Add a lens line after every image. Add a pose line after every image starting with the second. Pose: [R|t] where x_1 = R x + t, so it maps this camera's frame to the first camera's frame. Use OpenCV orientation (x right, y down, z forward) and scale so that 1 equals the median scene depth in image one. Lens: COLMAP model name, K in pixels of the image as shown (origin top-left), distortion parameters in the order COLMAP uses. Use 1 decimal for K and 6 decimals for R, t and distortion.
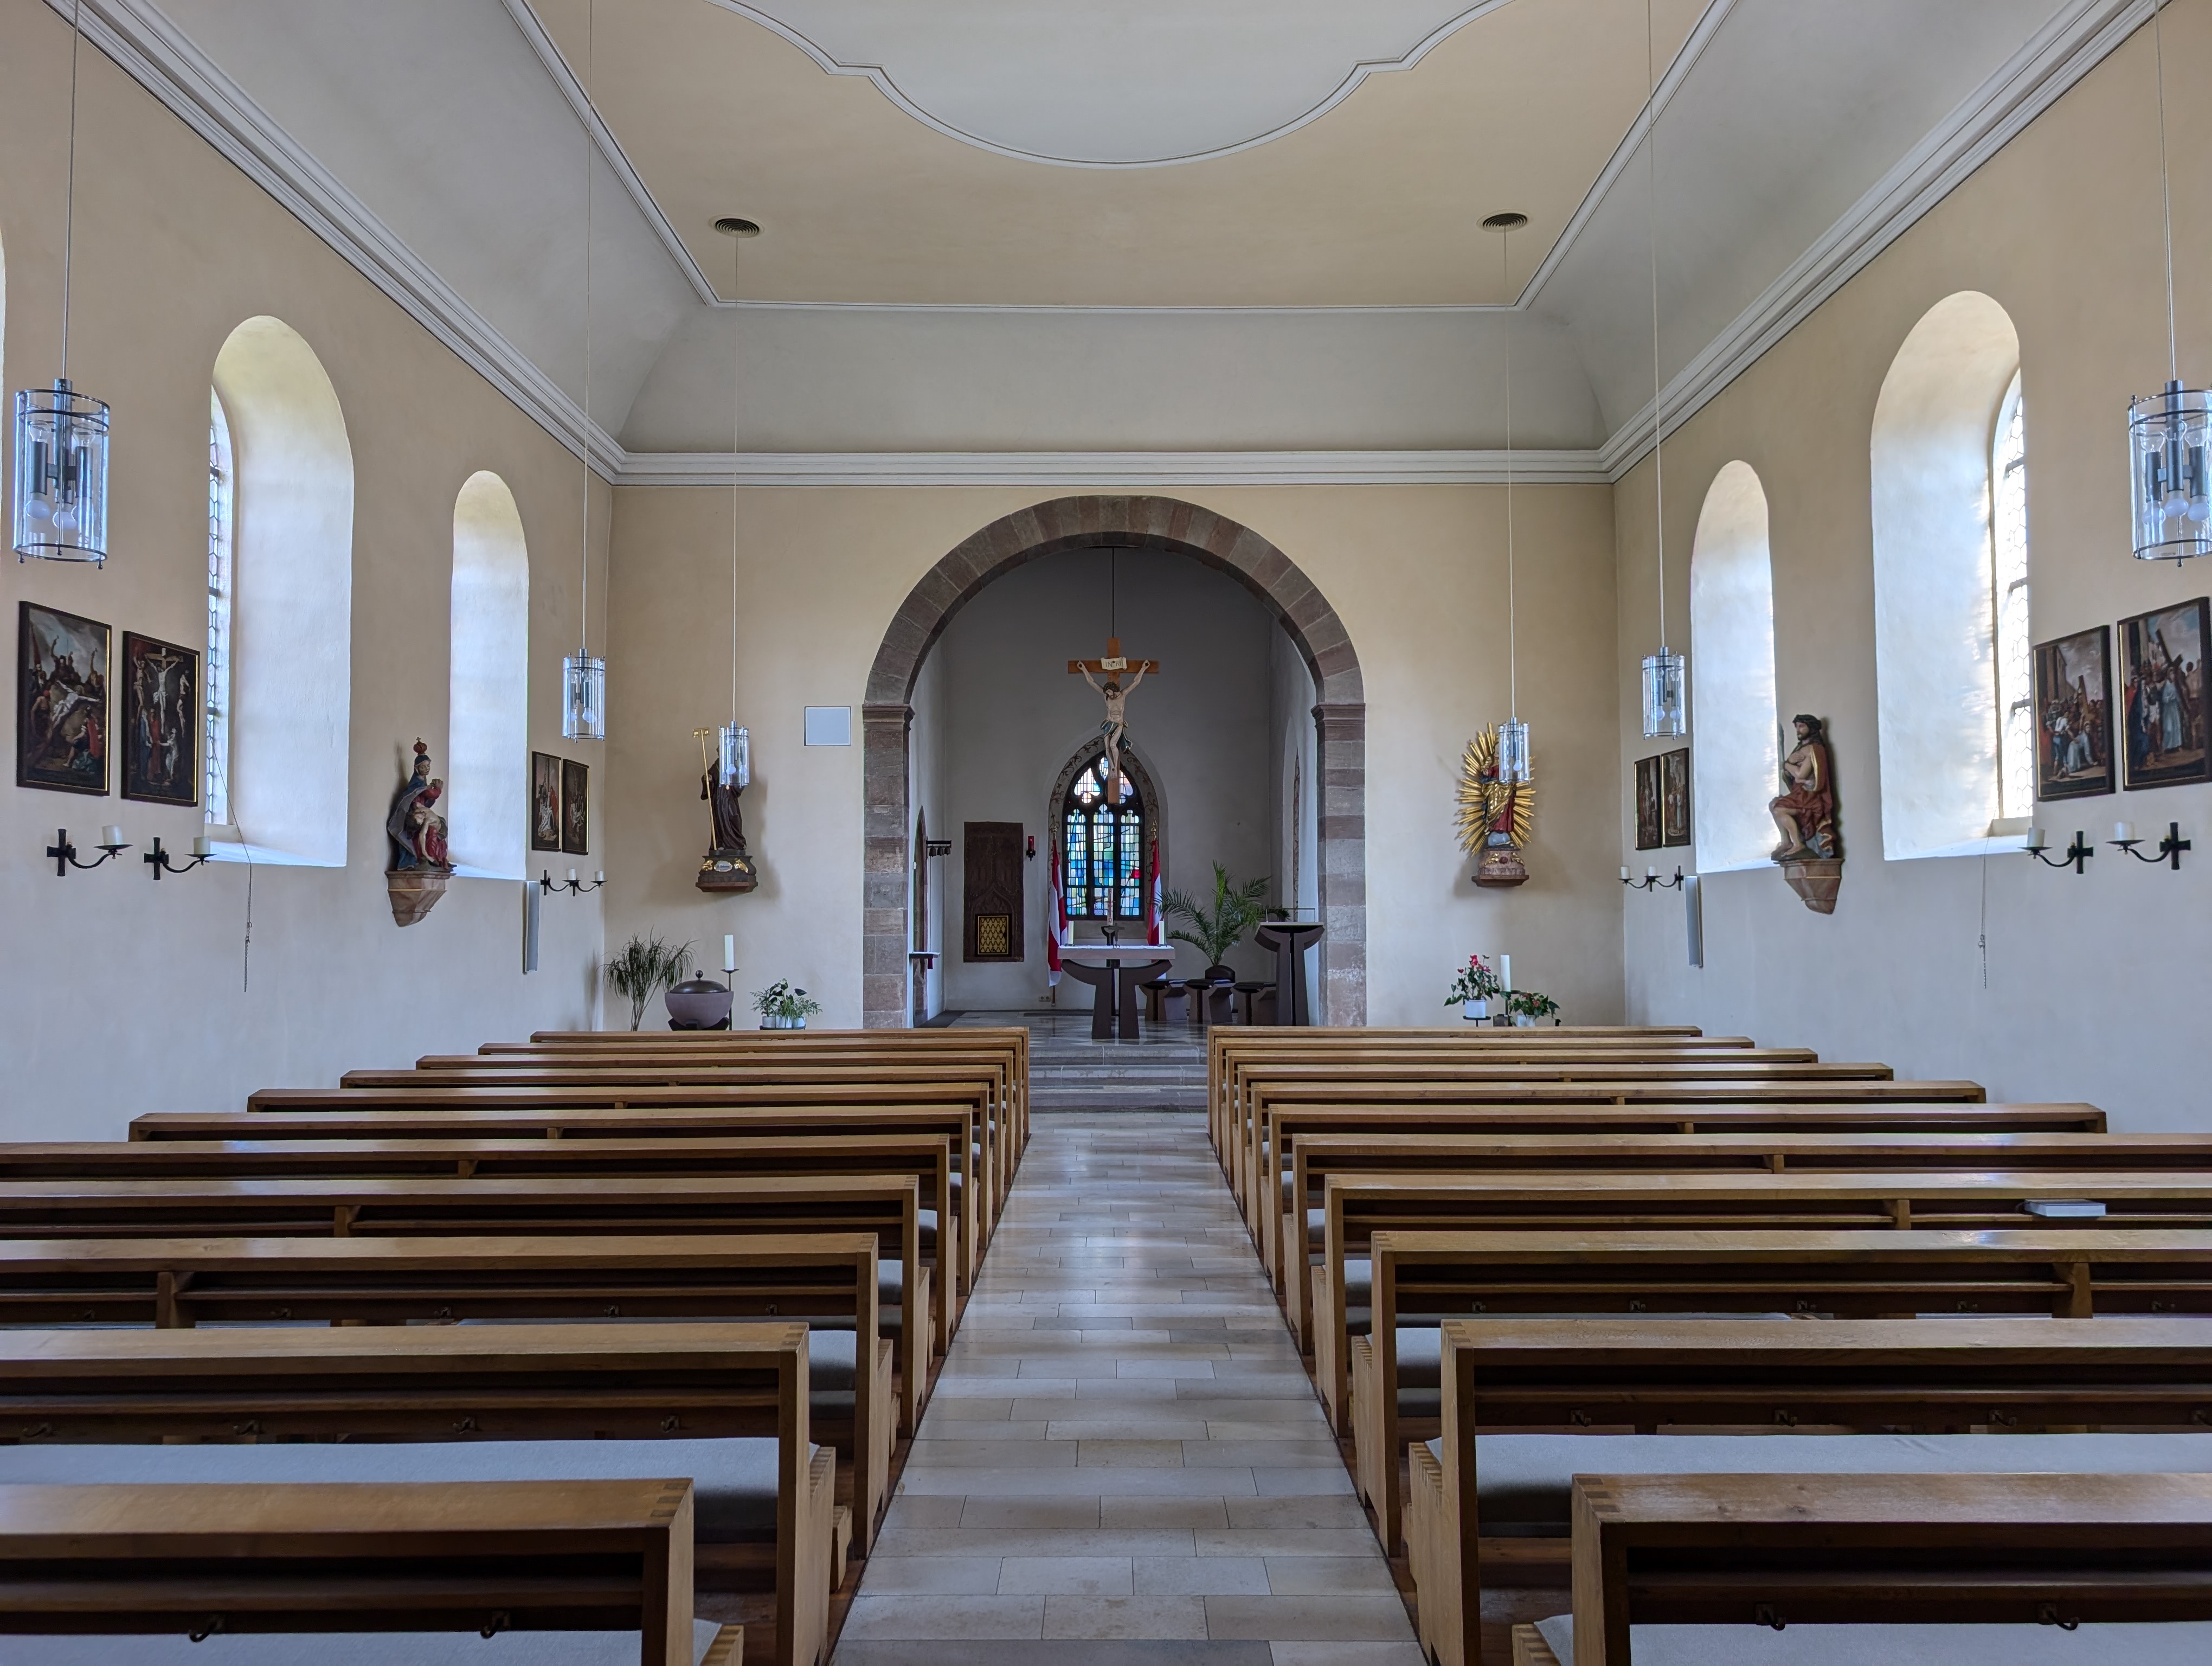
lens RADIAL K [[1575.0, 0, 1090.5], [0, 1575.0, 835.8], [0, 0, 1]] dist [0.086389, -0.163881]
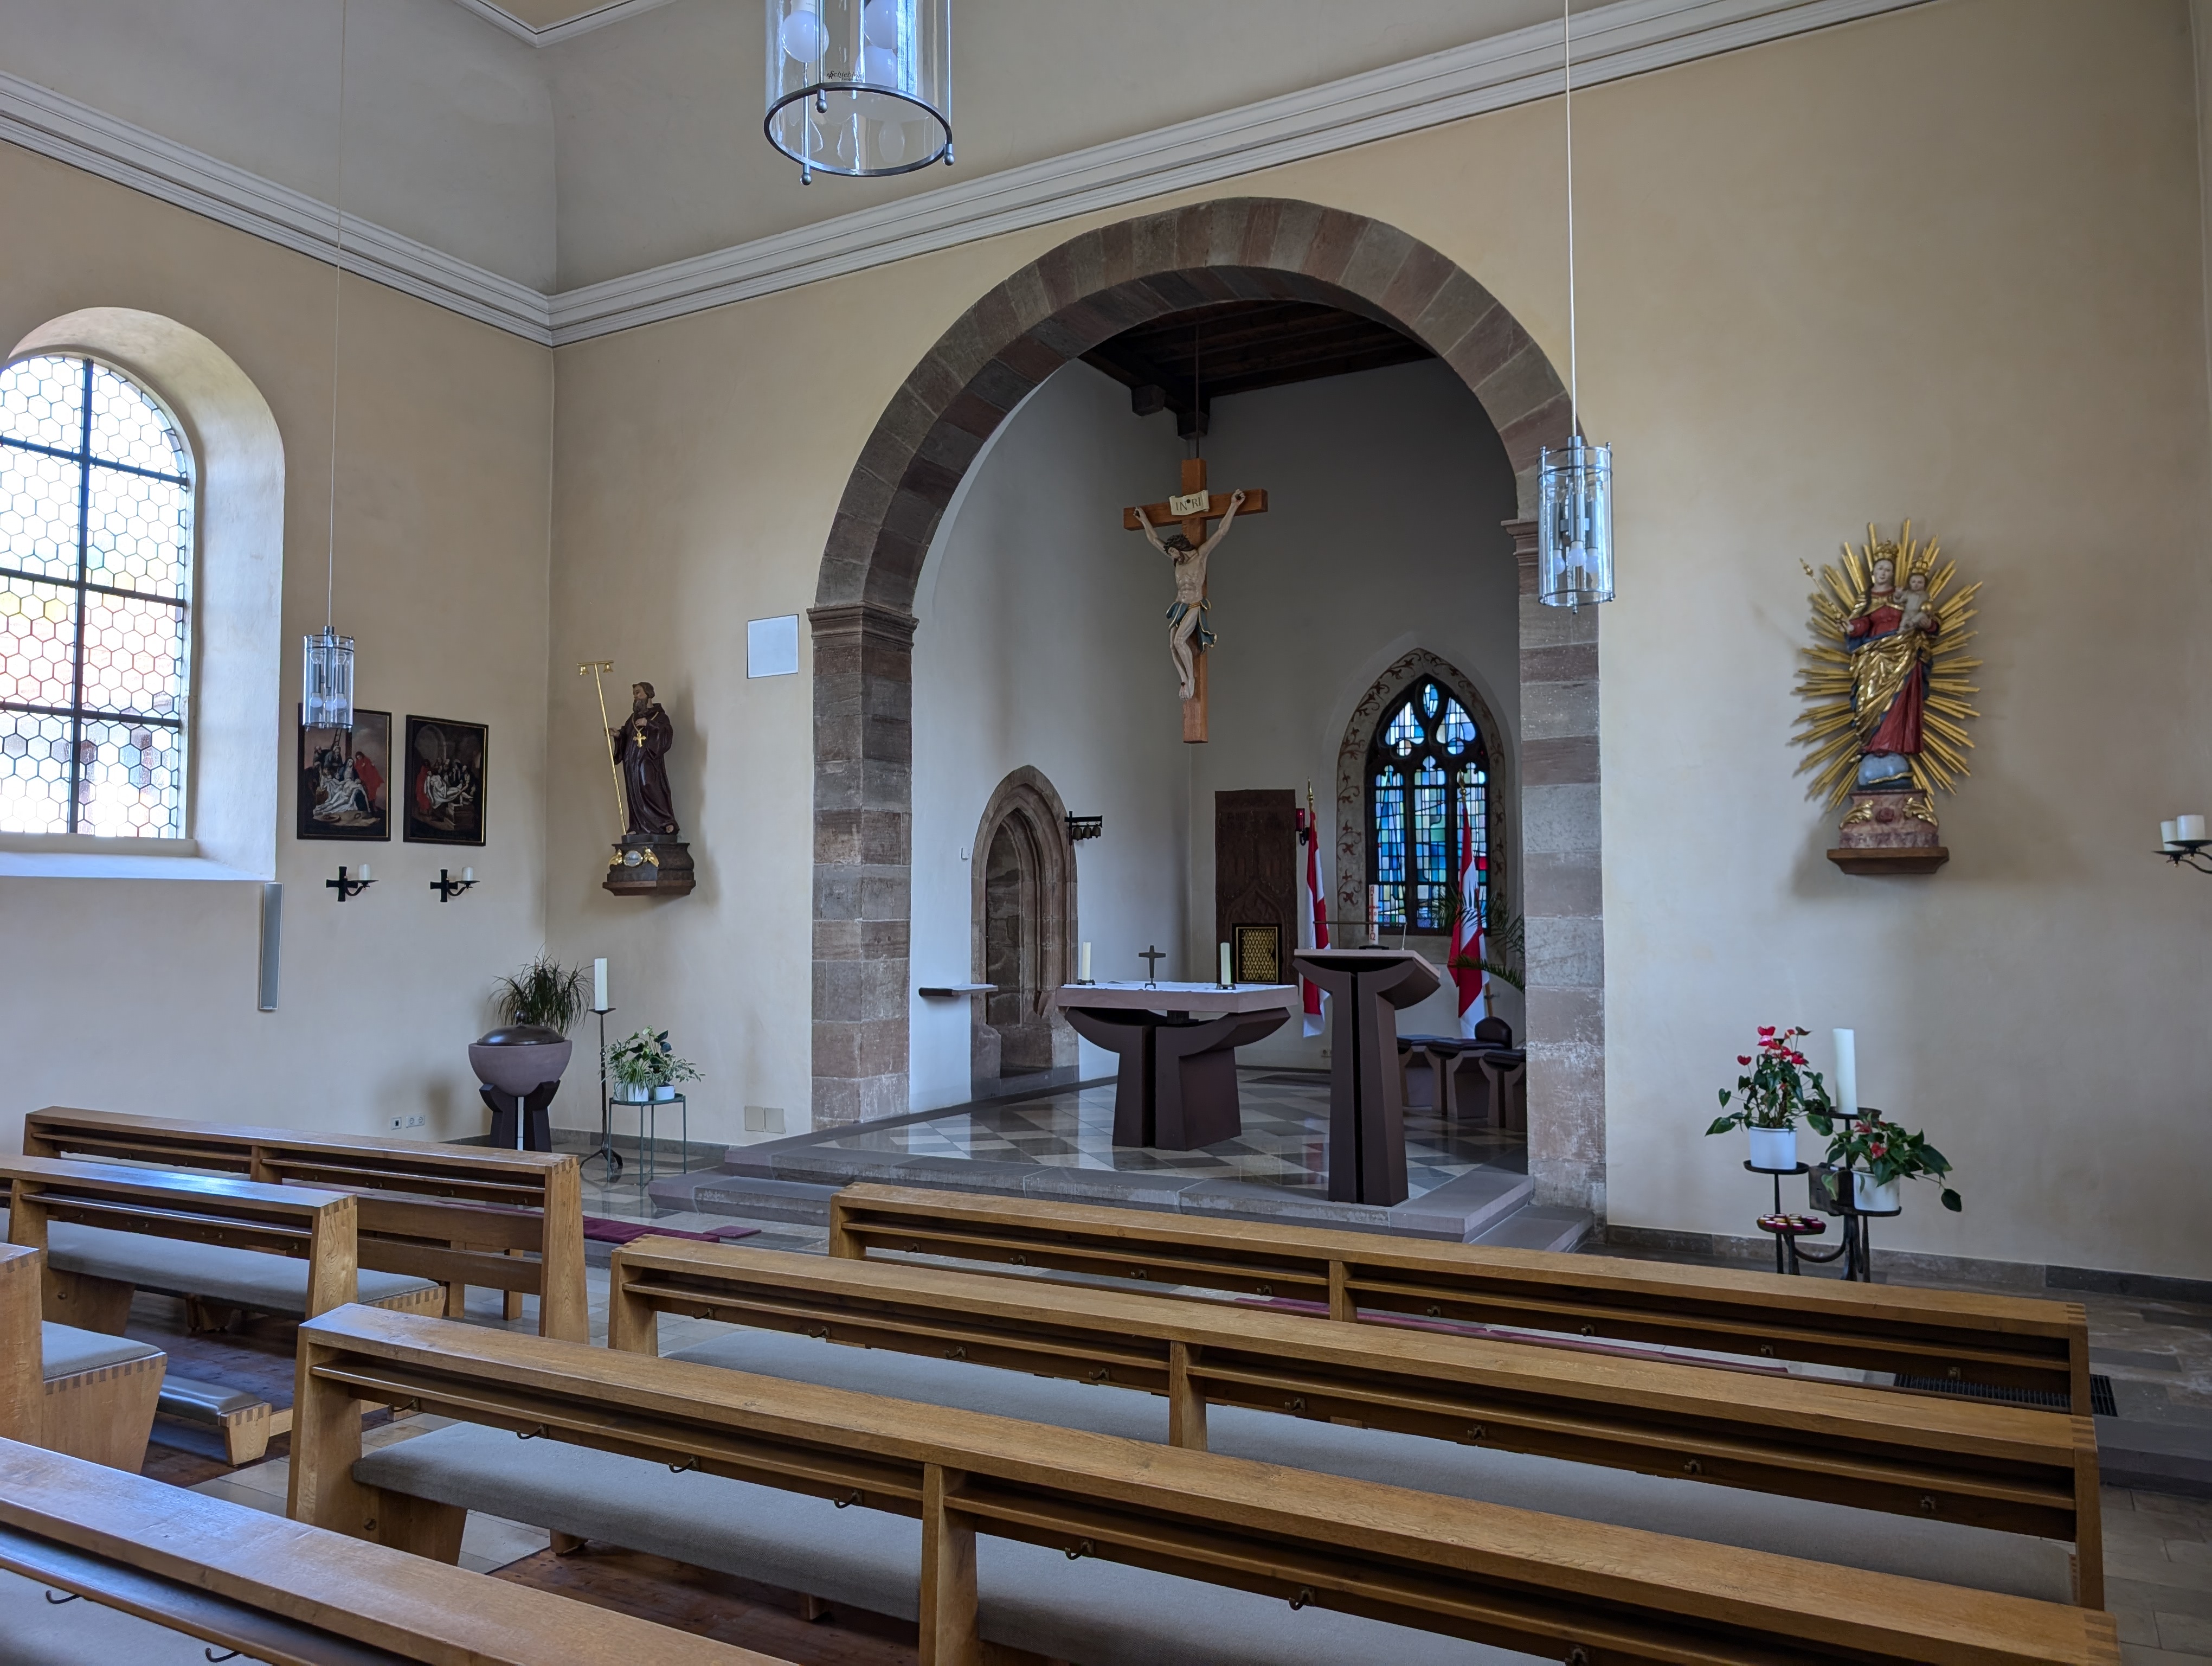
lens RADIAL K [[1593.2, 0, 1101.5], [0, 1593.2, 818.2], [0, 0, 1]] dist [0.078690, -0.169883]
pose [[0.868959, -0.029748, -0.493988, 0.286036], [0.024147, 0.999551, -0.017716, 0.018495], [0.494294, 0.003466, 0.869288, 0.478116]]
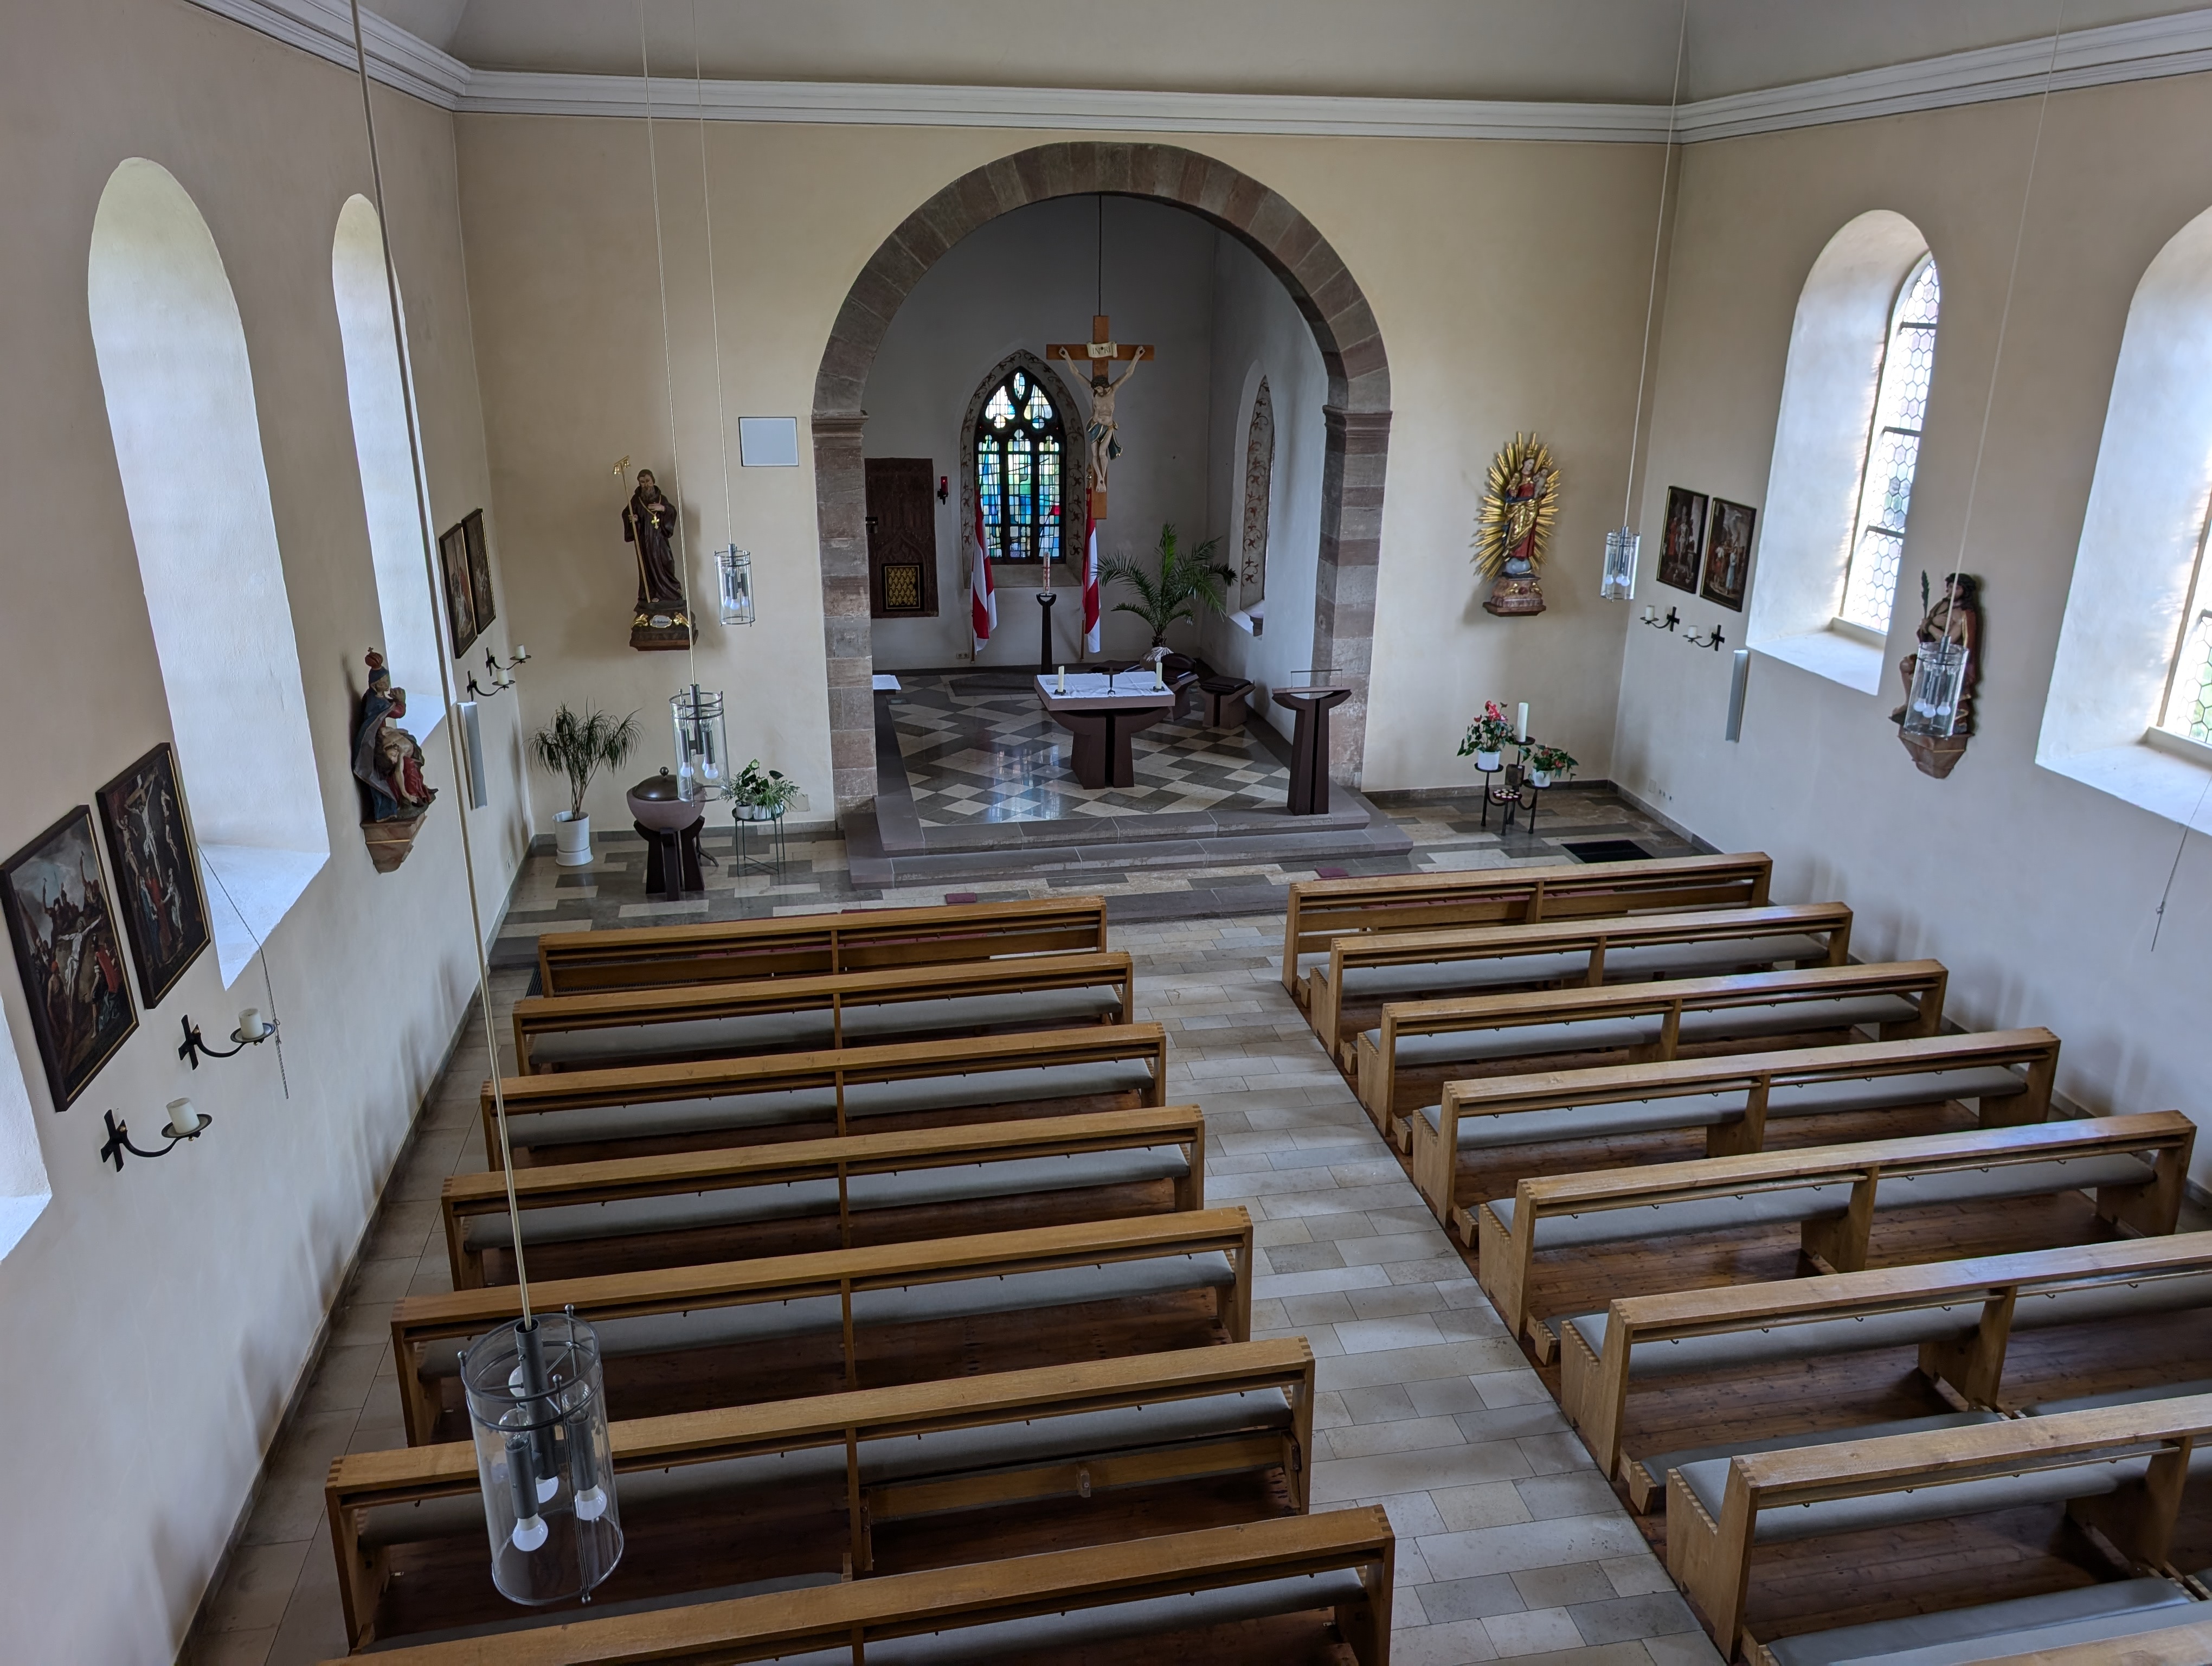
lens RADIAL K [[1586.1, 0, 1111.4], [0, 1586.1, 816.2], [0, 0, 1]] dist [0.067121, -0.076625]
pose [[0.981332, -0.050275, 0.185631, -0.154992], [-0.023044, 0.927534, 0.373028, -0.202152], [-0.190933, -0.370342, 0.909061, 0.137984]]
